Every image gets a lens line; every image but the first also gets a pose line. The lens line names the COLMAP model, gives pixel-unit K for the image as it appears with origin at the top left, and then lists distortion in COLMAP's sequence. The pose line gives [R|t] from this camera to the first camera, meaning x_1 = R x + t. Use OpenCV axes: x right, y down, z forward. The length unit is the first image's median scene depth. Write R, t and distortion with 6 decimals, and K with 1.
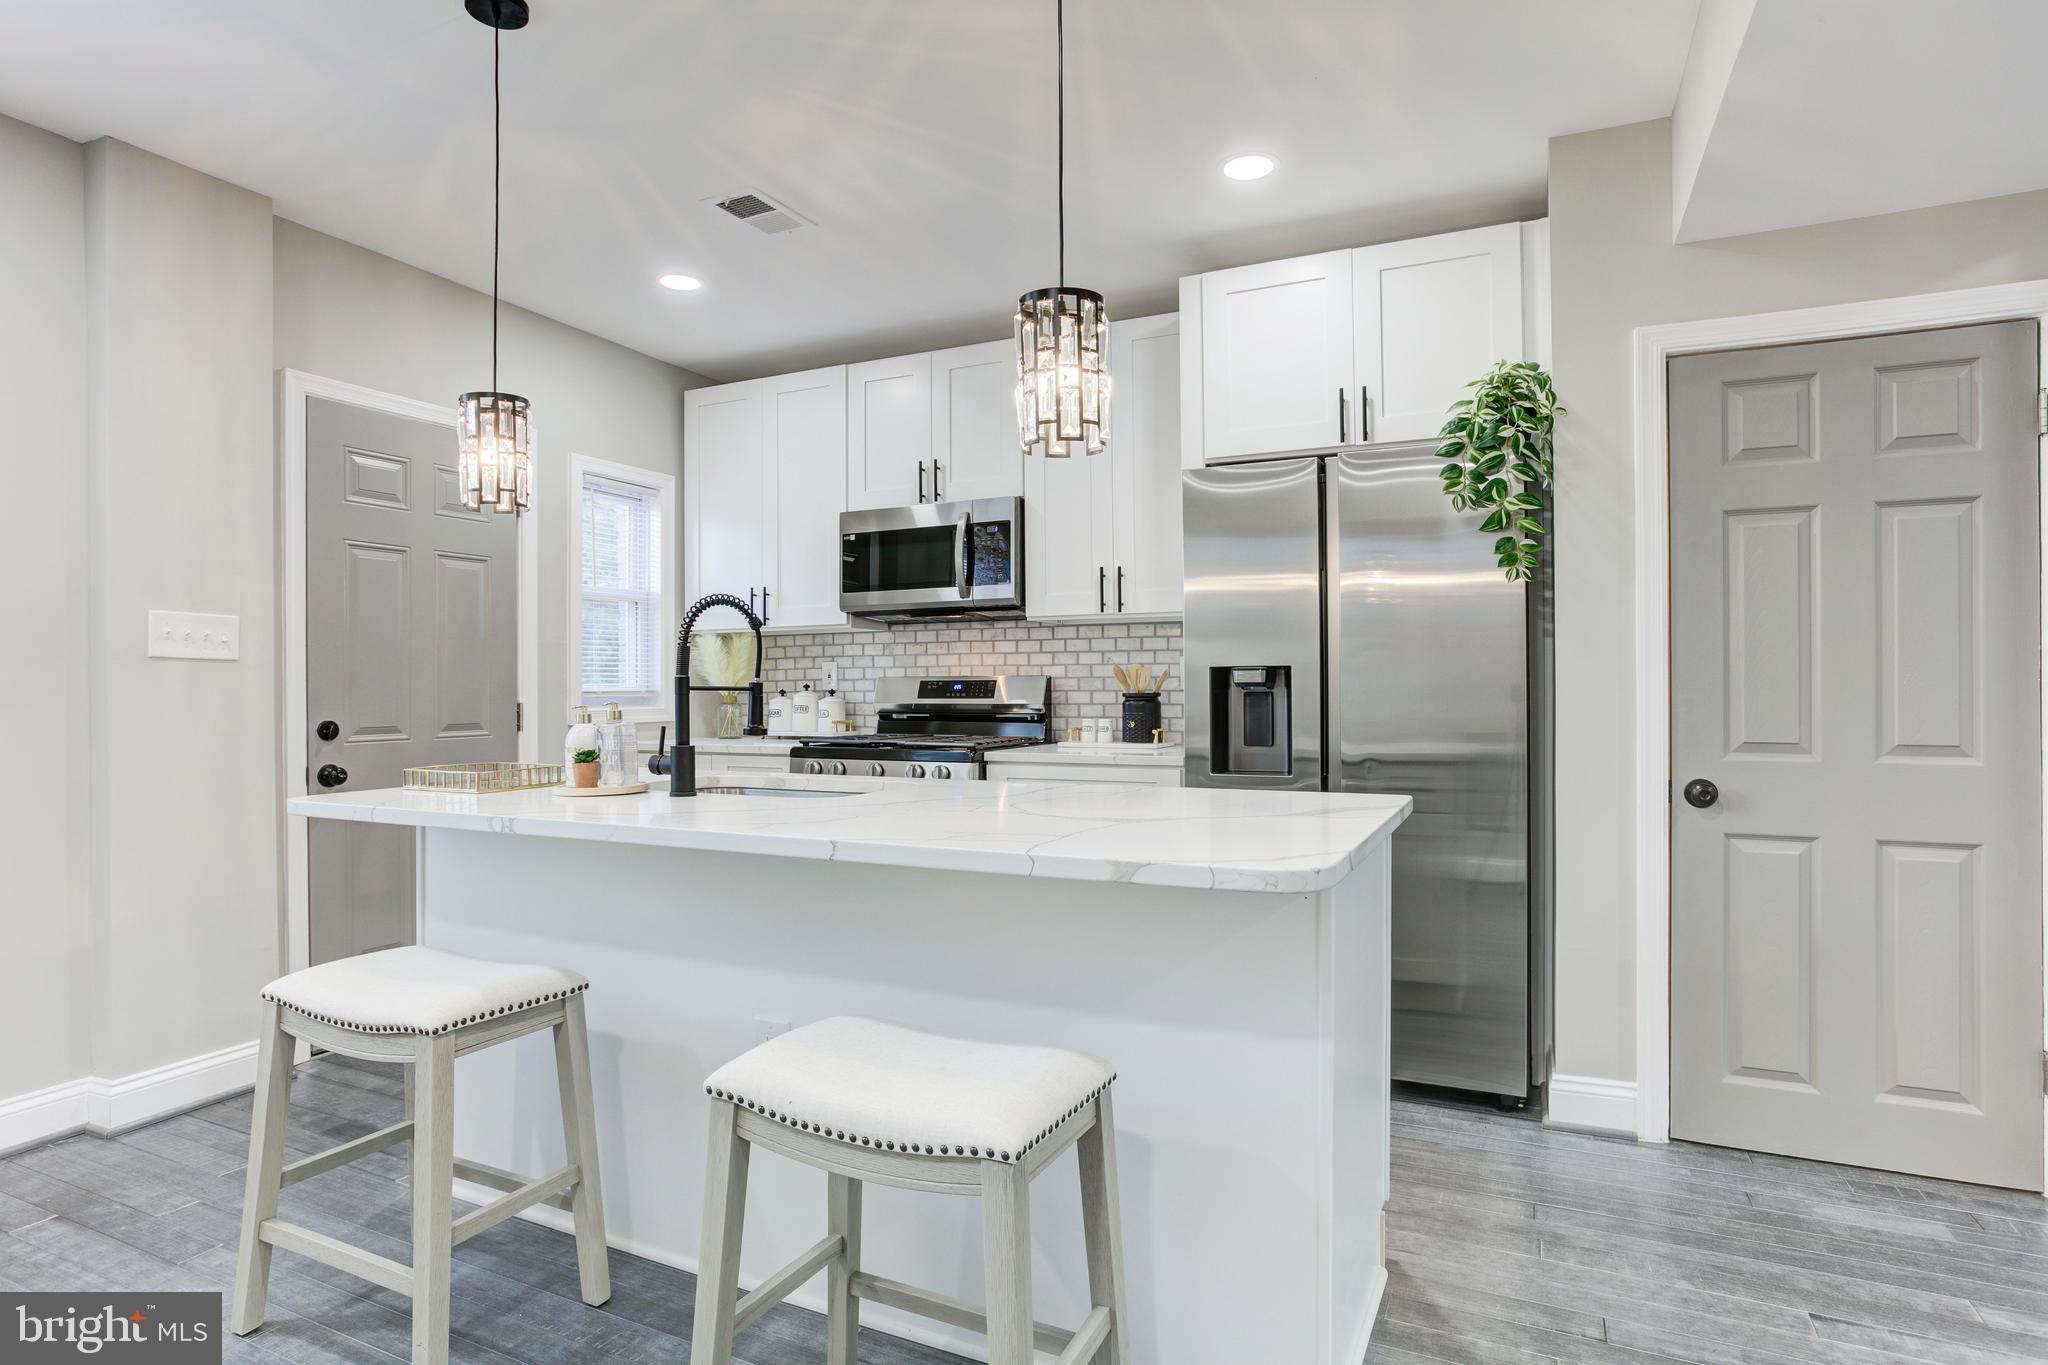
lens RADIAL K [[1096.6, 0, 1038.3], [0, 1096.6, 677.1], [0, 0, 1]] dist [-0.036849, 0.019495]
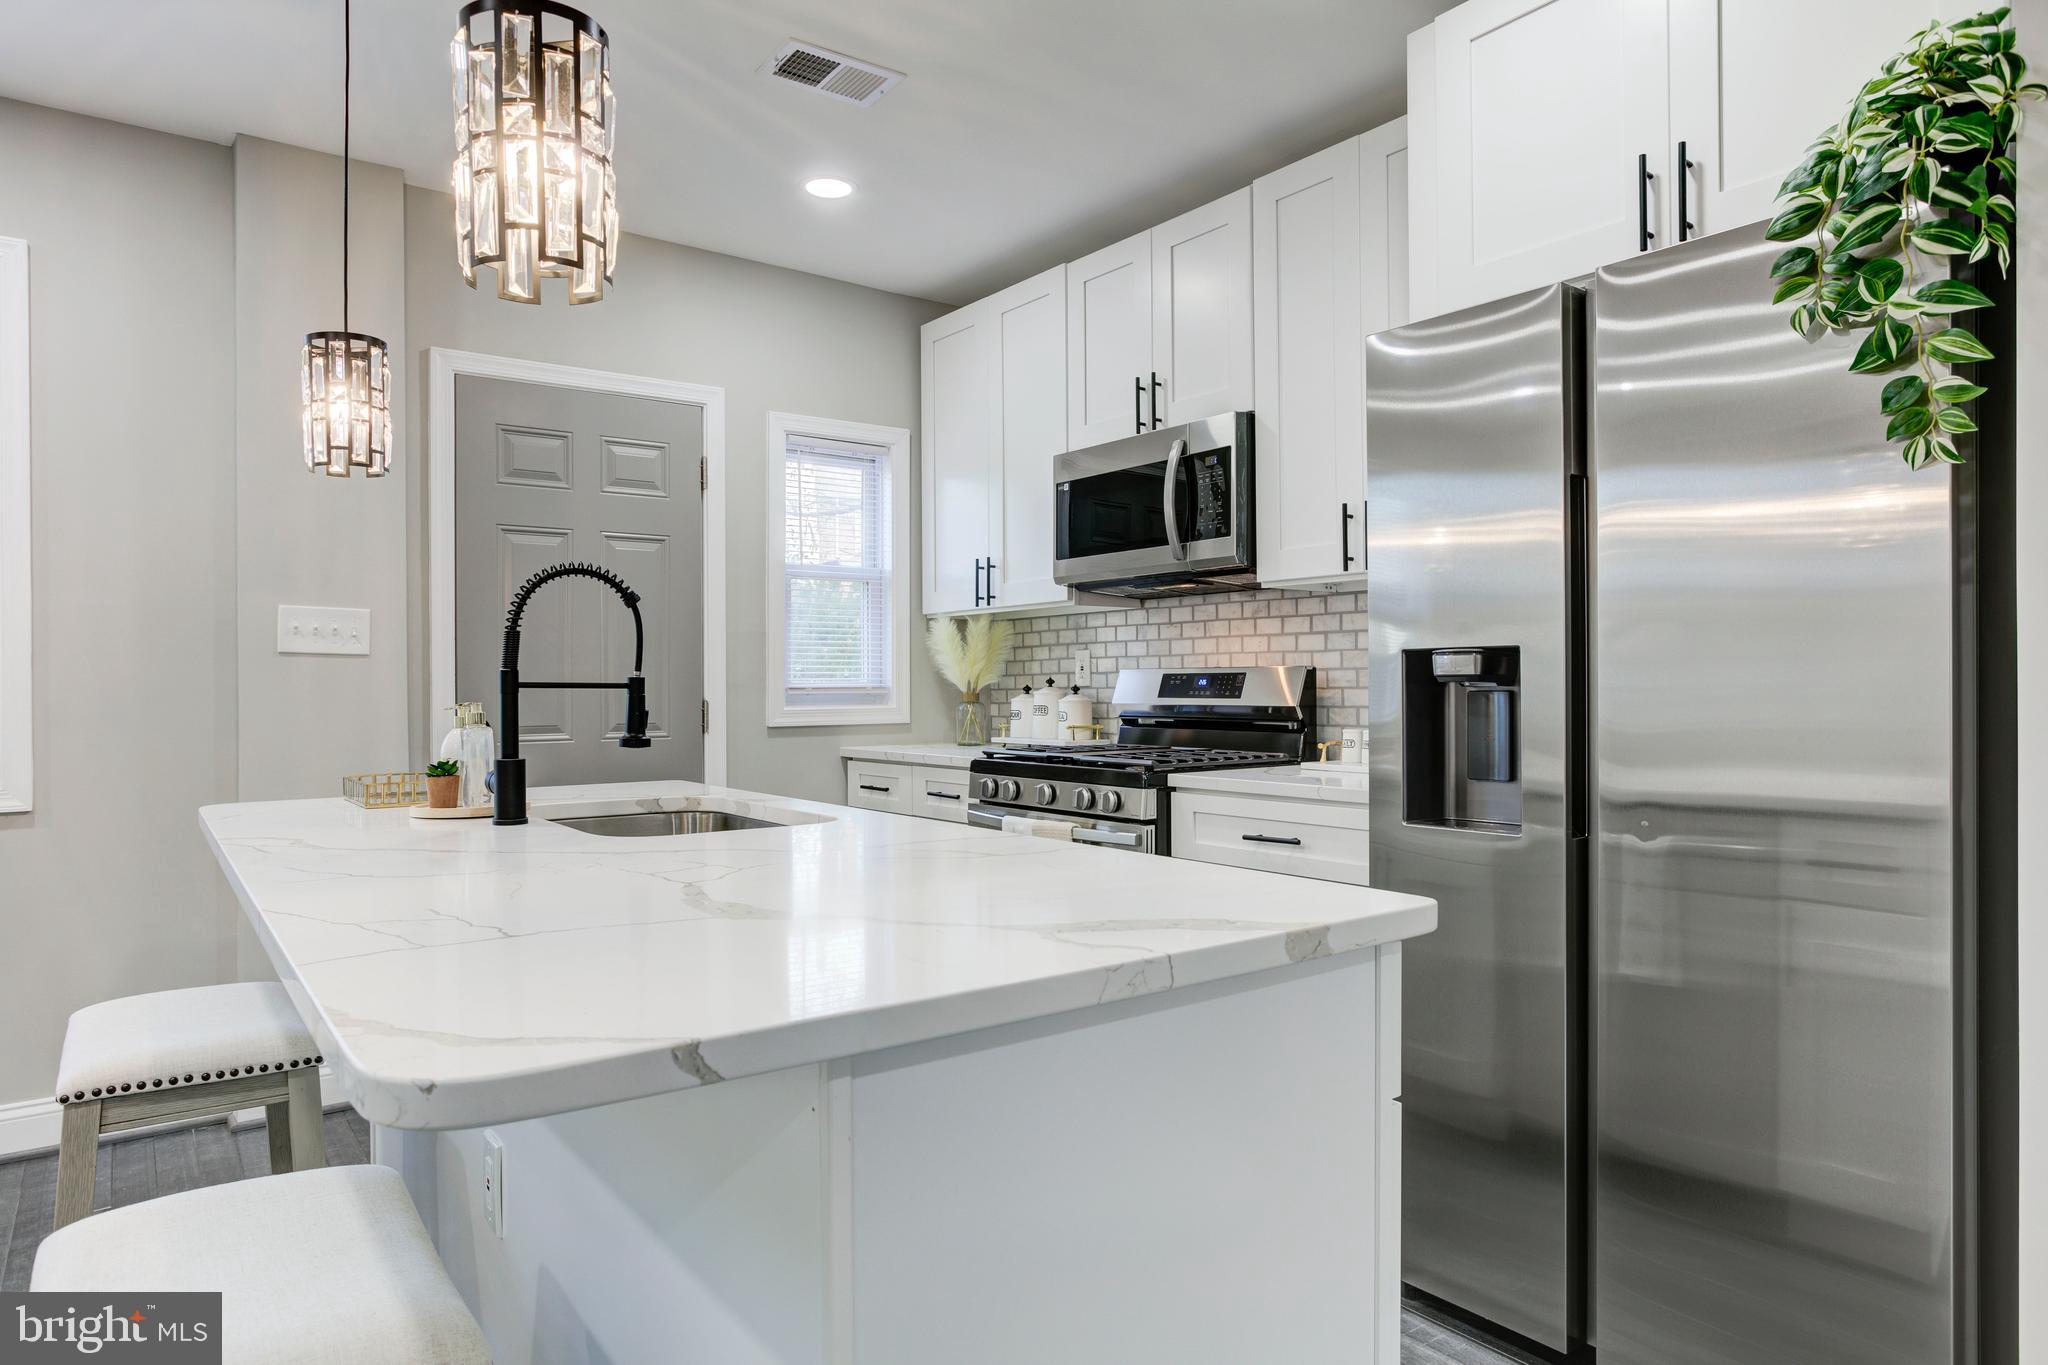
lens RADIAL K [[1267.0, 0, 1044.4], [0, 1267.0, 676.6], [0, 0, 1]] dist [-0.006725, 0.003799]
pose [[0.882507, -0.001988, -0.470295, 0.249189], [0.004529, 0.999981, 0.004272, 0.001200], [0.470277, -0.005900, 0.882499, 0.221330]]
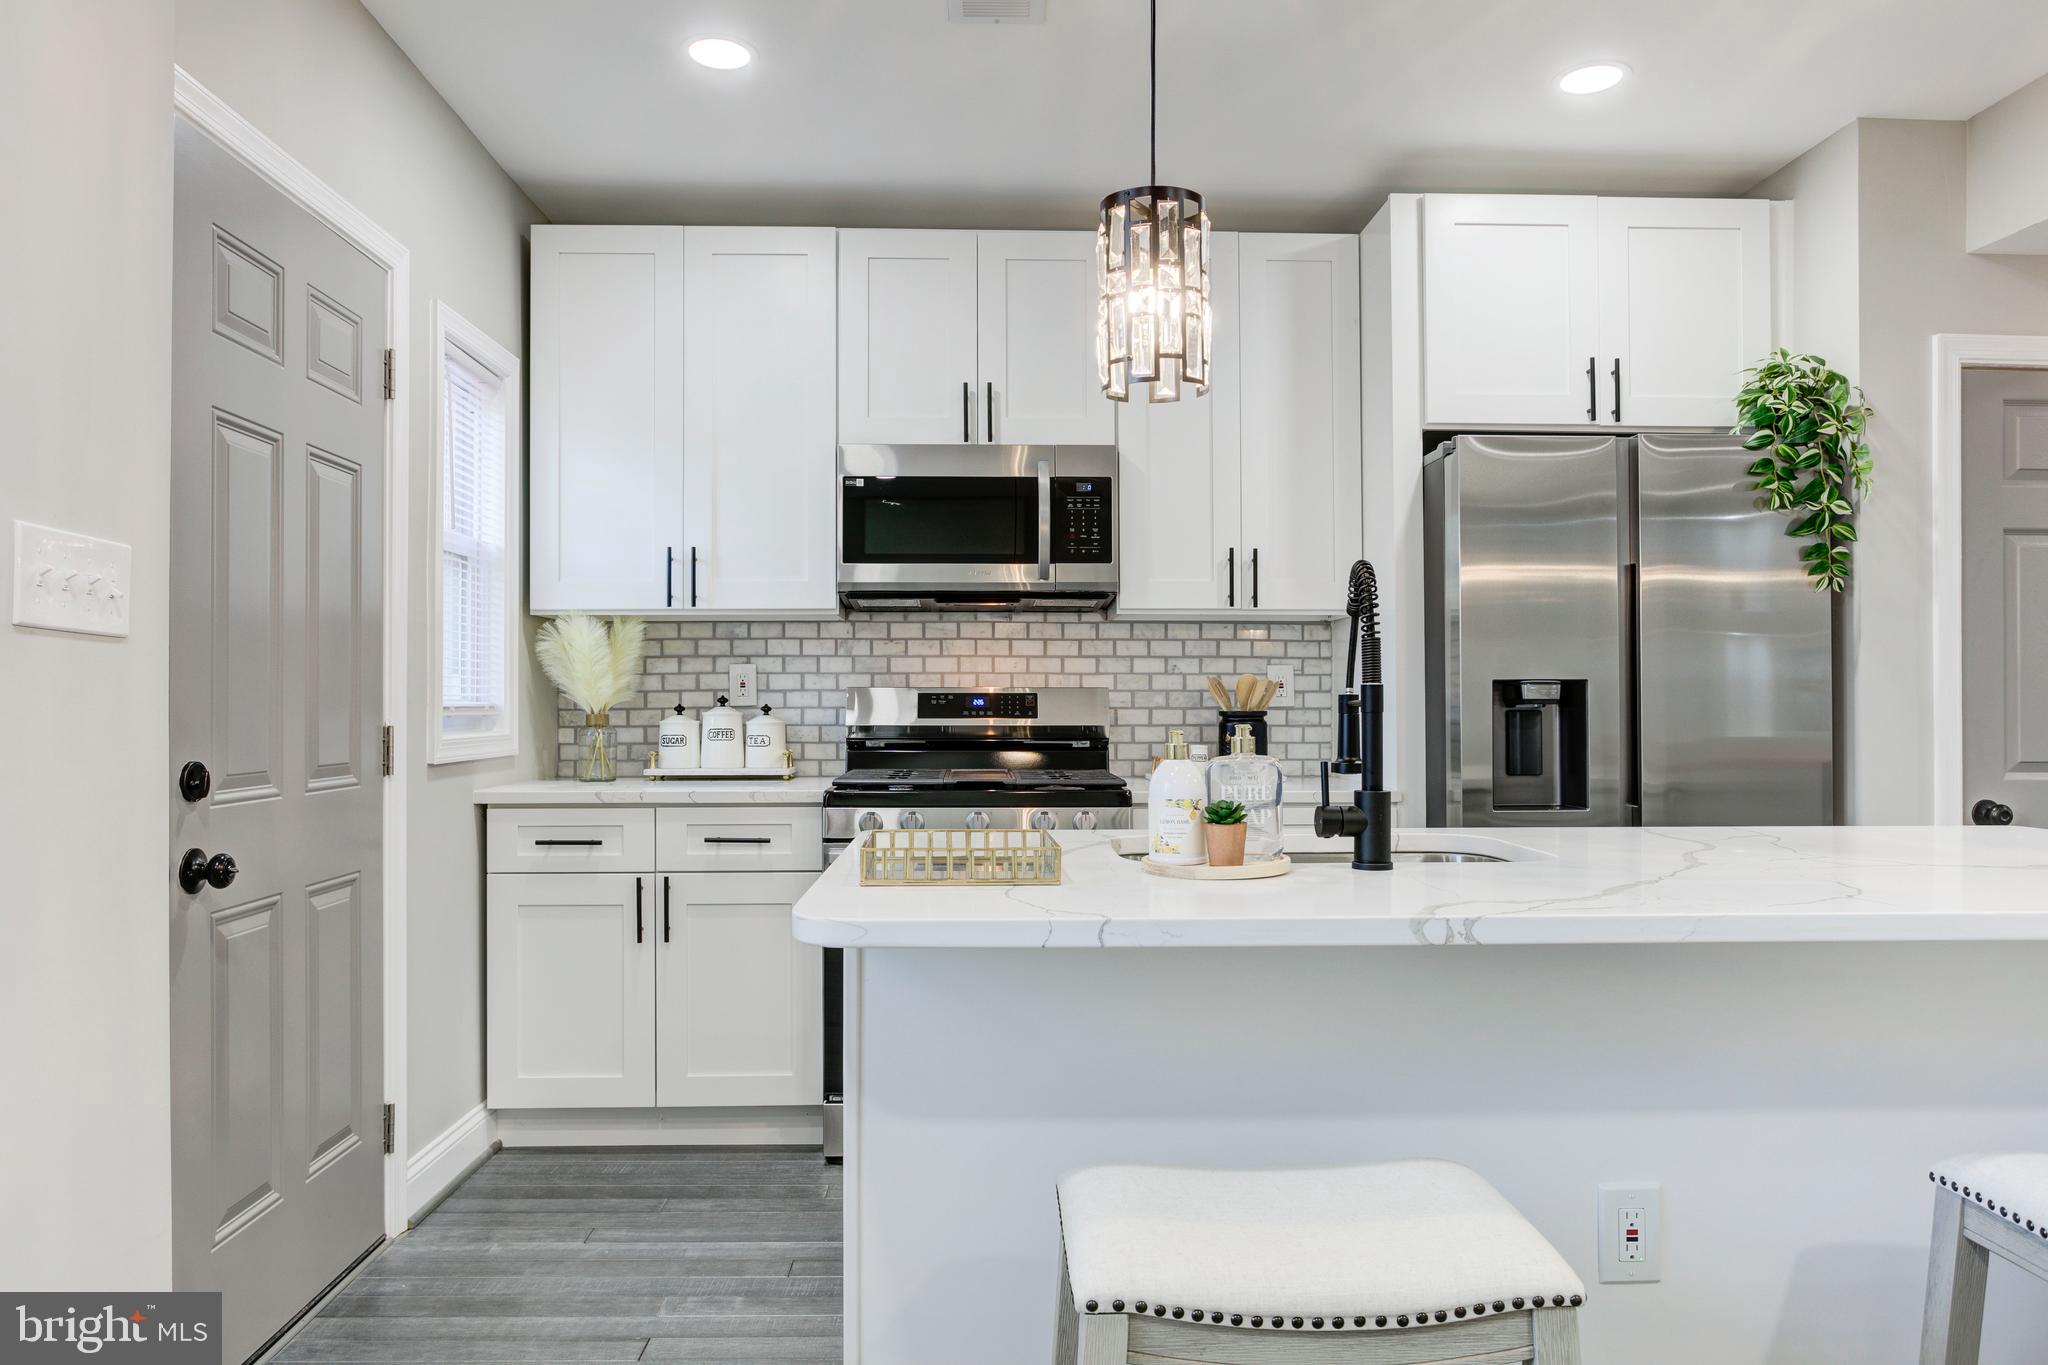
lens RADIAL K [[1348.4, 0, 1052.9], [0, 1348.4, 687.5], [0, 0, 1]] dist [-0.010656, 0.002211]
pose [[0.887533, 0.010440, 0.460625, -0.475730], [-0.008981, 0.999945, -0.005358, 0.003987], [-0.460656, 0.000618, 0.887579, 0.206405]]
